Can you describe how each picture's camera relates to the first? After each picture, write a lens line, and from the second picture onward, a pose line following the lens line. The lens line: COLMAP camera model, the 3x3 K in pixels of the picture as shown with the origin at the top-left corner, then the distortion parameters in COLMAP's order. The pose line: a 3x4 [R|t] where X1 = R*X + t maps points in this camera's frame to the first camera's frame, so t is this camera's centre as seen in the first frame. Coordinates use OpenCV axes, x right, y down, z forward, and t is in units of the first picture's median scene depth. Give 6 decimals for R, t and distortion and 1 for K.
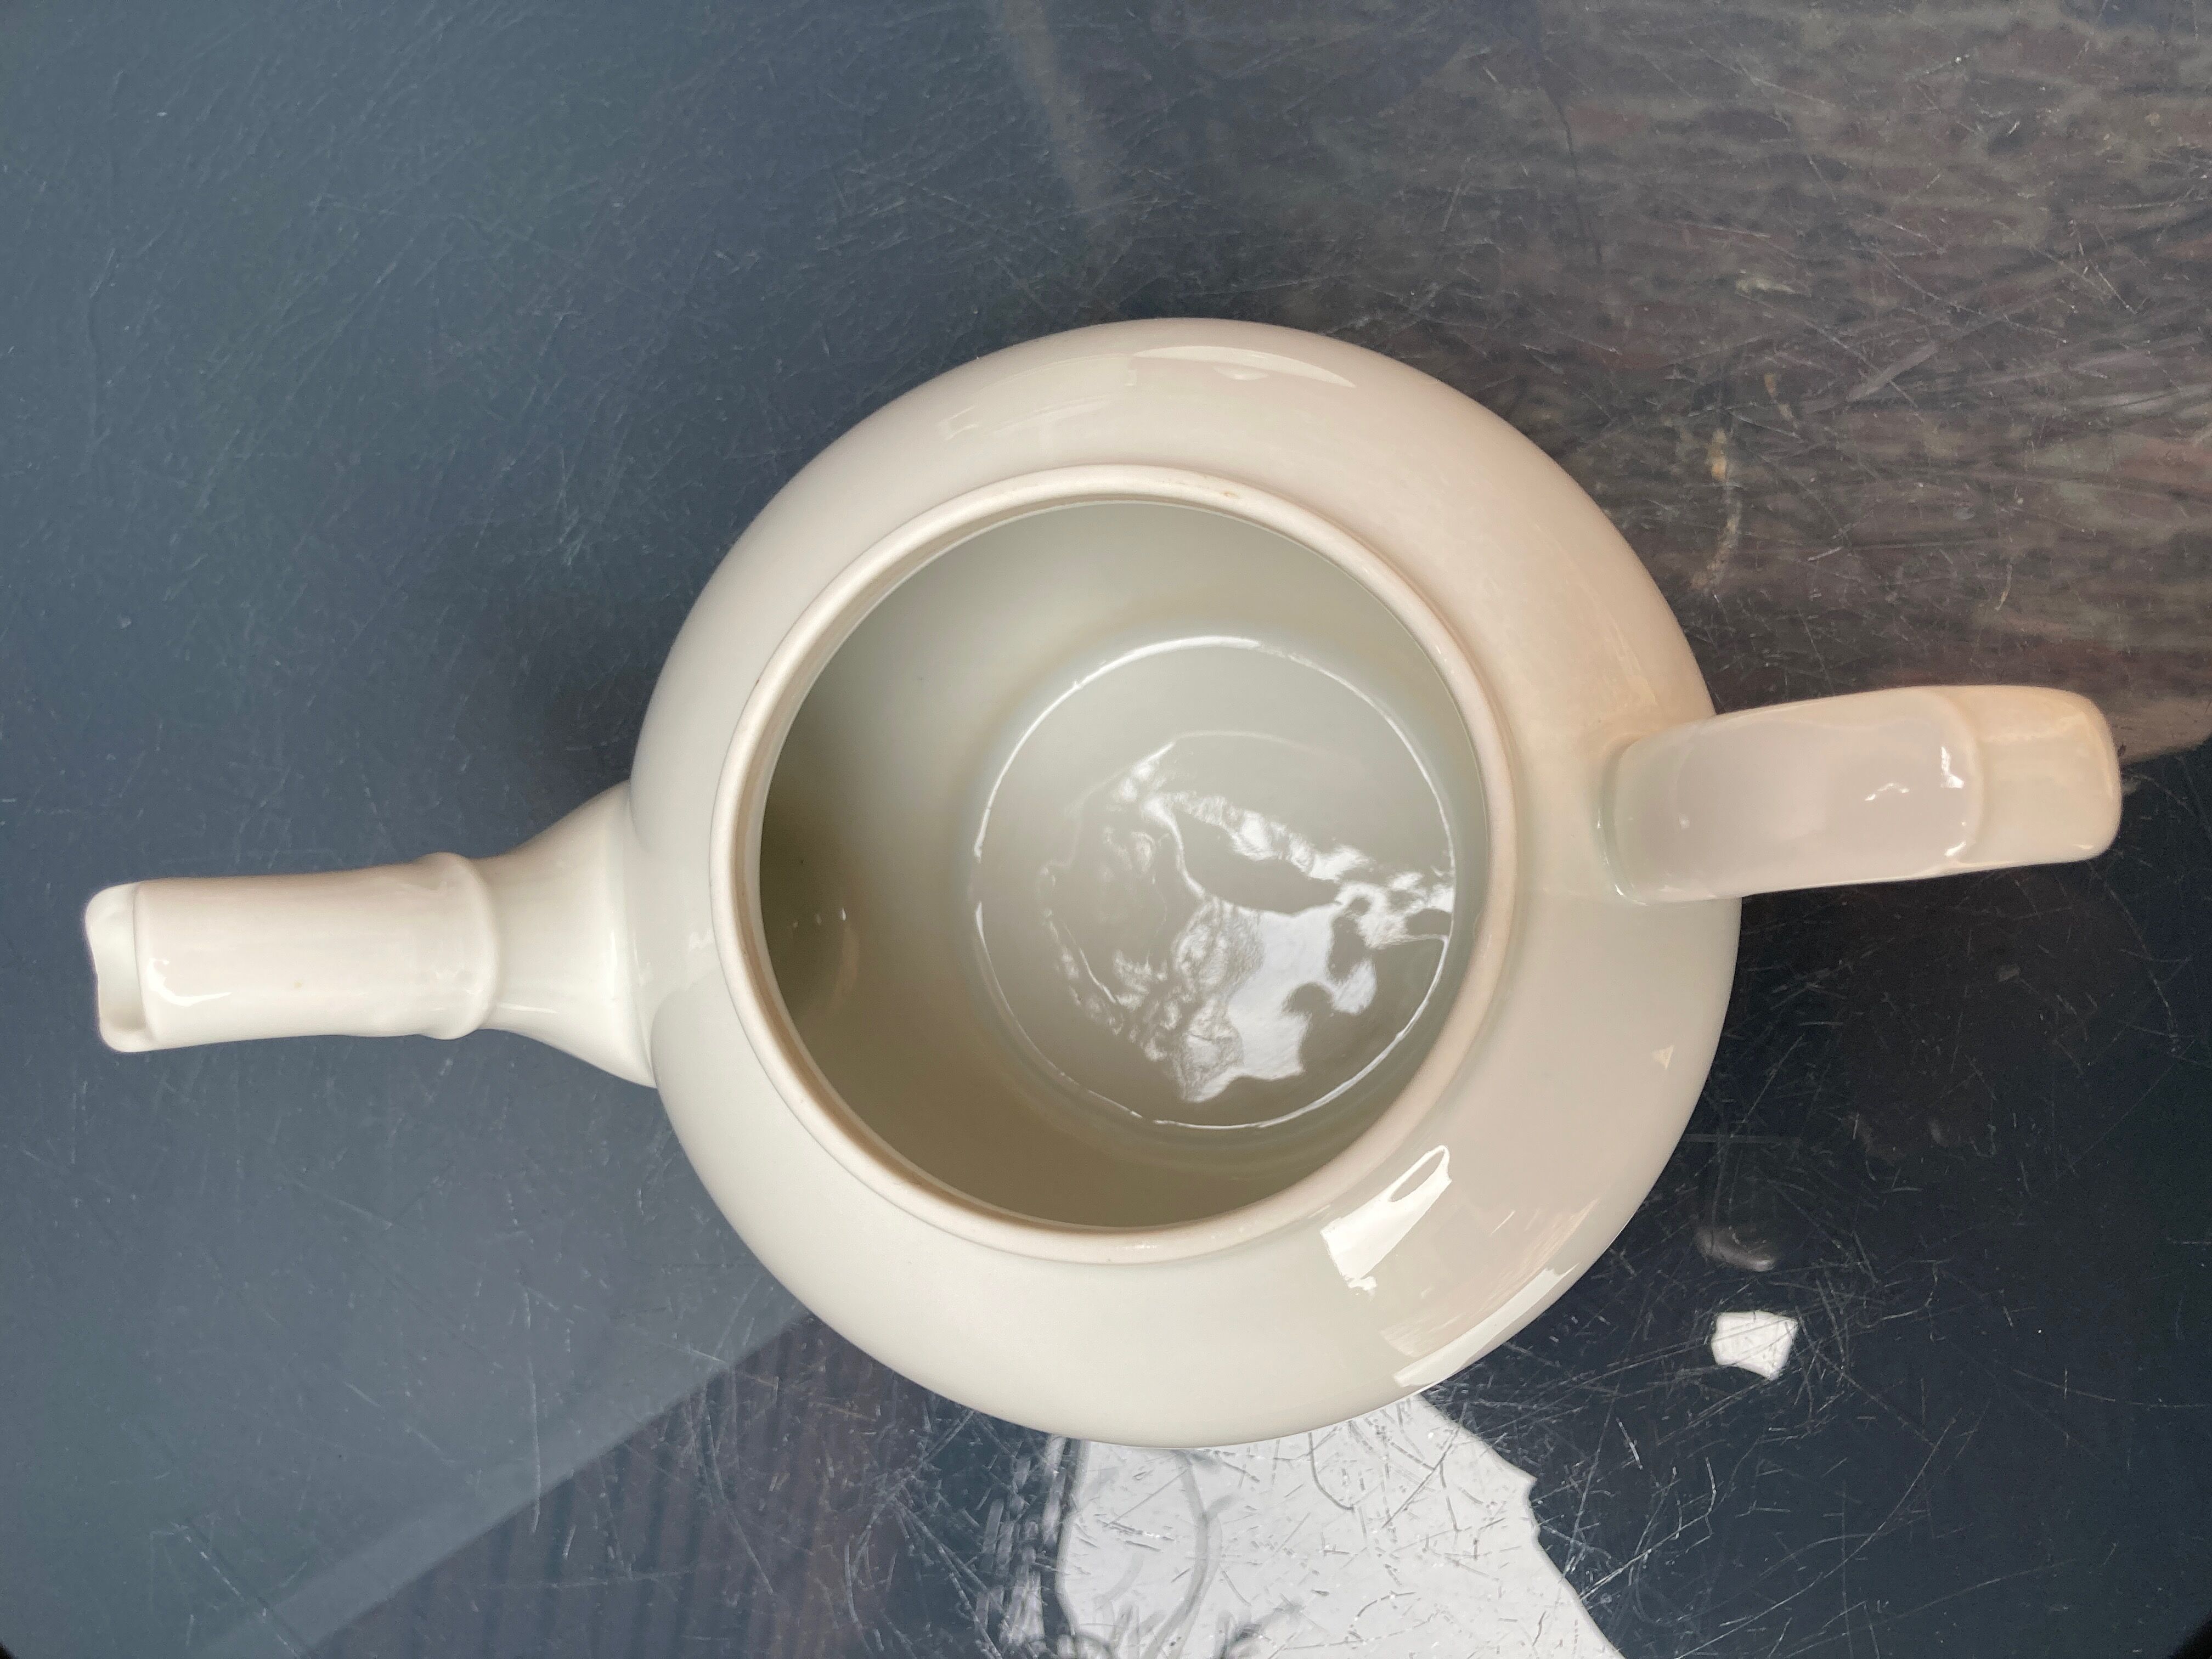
lens RADIAL K [[1829.1, 0, 1112.0], [0, 1829.1, 829.6], [0, 0, 1]] dist [0.017800, 0.019569]
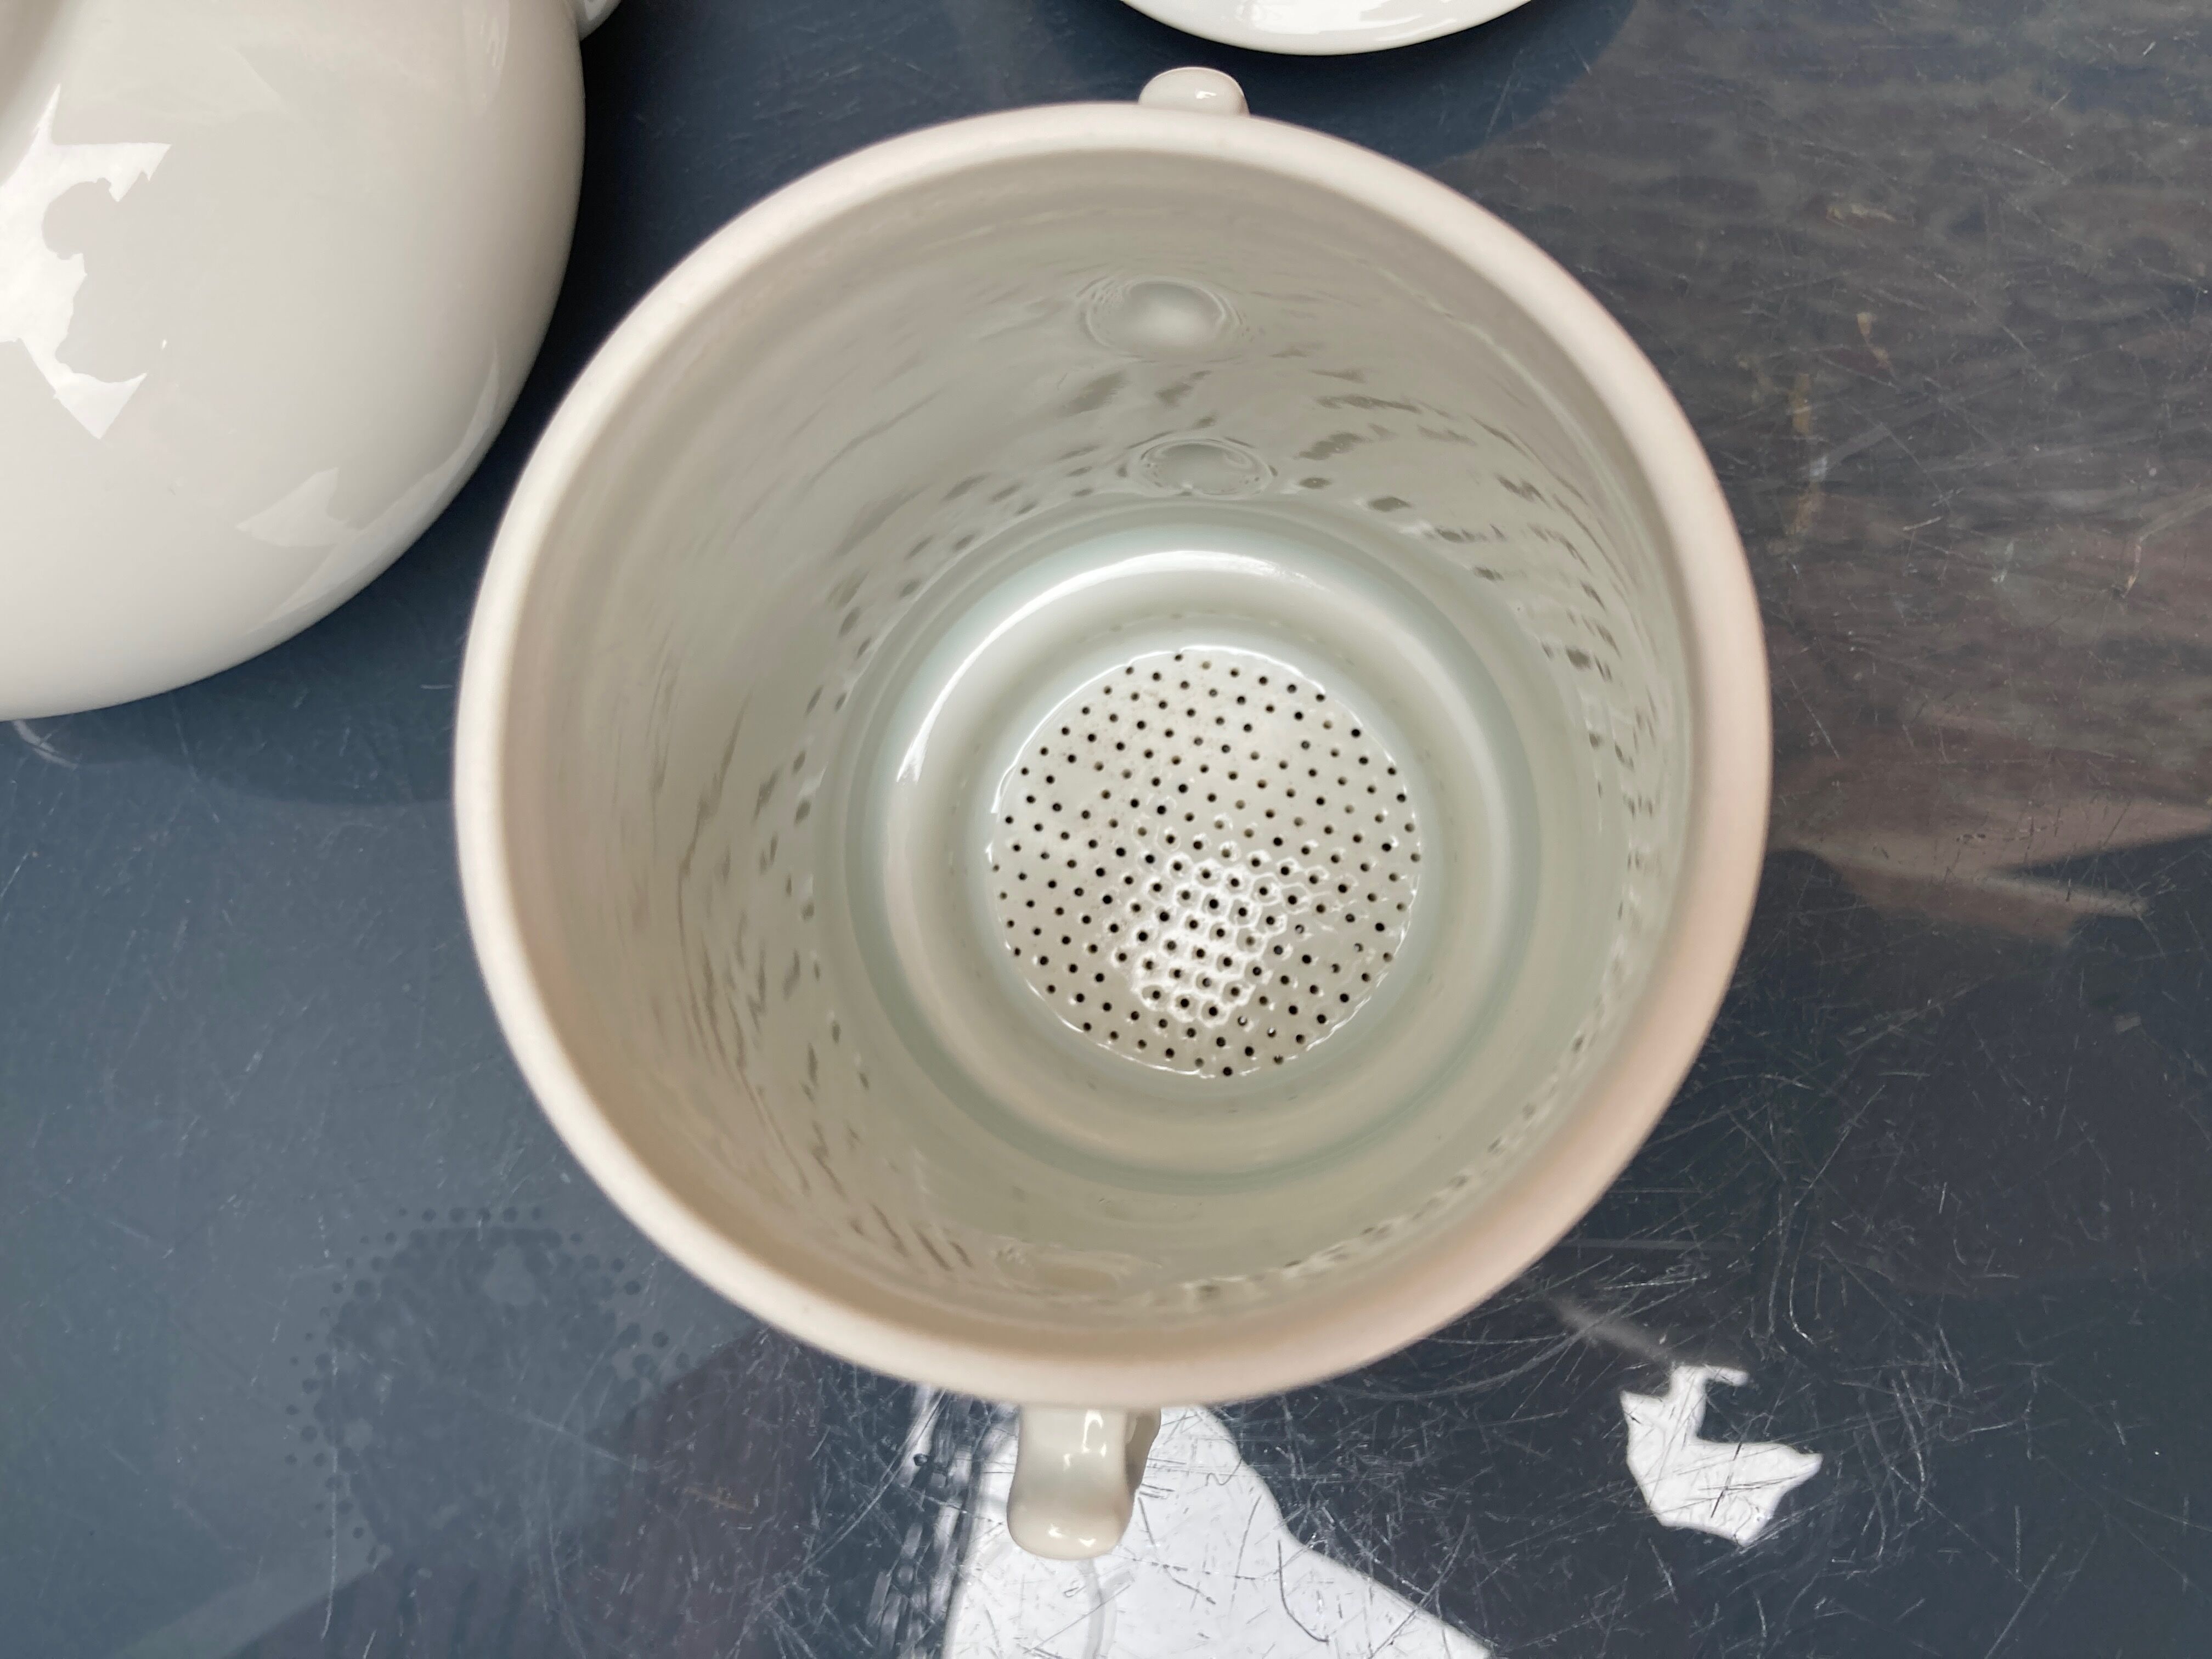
lens RADIAL K [[1829.1, 0, 1101.5], [0, 1829.1, 830.5], [0, 0, 1]] dist [0.017800, 0.019569]
pose [[0.998250, 0.046191, 0.036911, -0.017094], [-0.044956, 0.998423, -0.033632, 0.037124], [-0.038406, 0.031914, 0.998752, 0.159429]]
